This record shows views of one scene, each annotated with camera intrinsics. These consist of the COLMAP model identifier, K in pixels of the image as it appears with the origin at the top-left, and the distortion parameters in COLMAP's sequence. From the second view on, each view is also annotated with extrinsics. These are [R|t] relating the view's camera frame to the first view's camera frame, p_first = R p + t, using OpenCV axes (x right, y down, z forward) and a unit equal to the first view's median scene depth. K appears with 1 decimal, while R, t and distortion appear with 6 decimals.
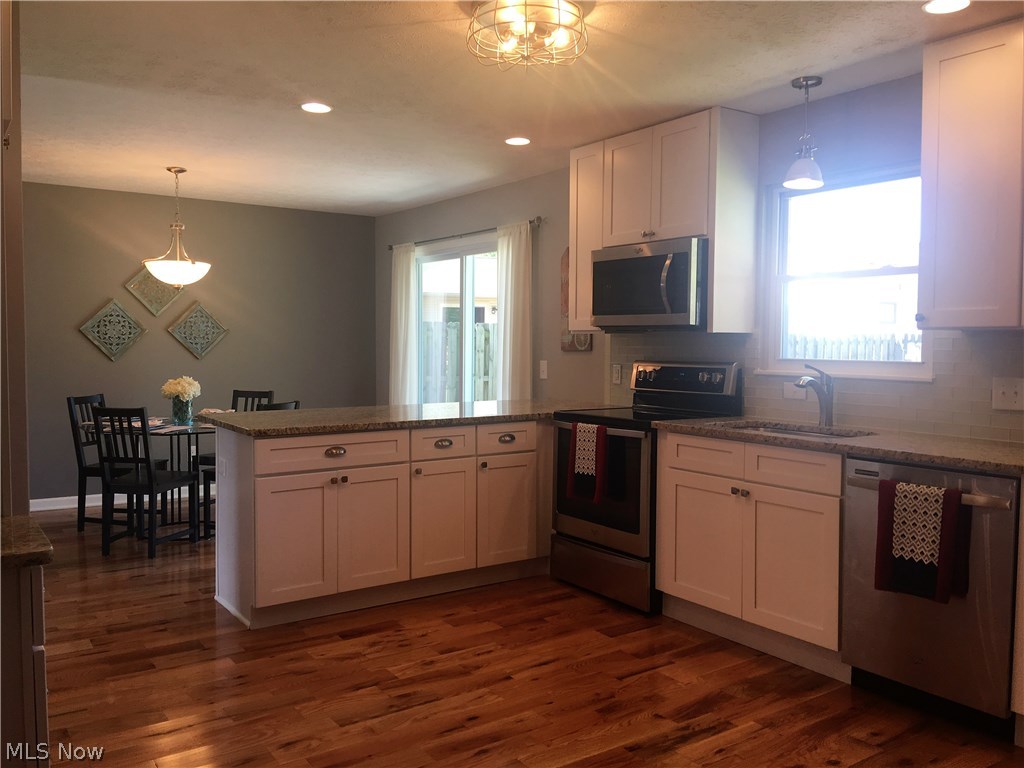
lens RADIAL K [[861.9, 0, 512.0], [0, 861.9, 384.0], [0, 0, 1]] dist [0.057239, 0.001510]
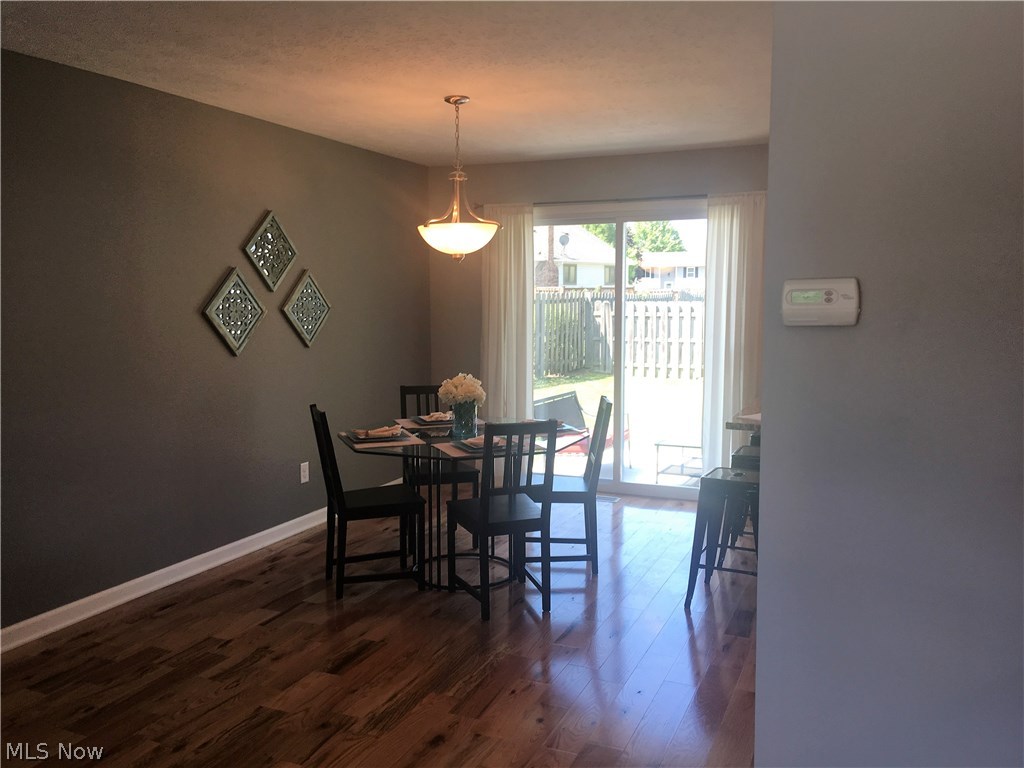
lens RADIAL K [[861.9, 0, 512.0], [0, 861.9, 384.0], [0, 0, 1]] dist [0.057239, 0.001510]
pose [[0.861196, -0.059533, 0.504774, -0.683388], [0.031920, 0.997491, 0.063184, -0.044426], [-0.507269, -0.038301, 0.860936, 0.300849]]
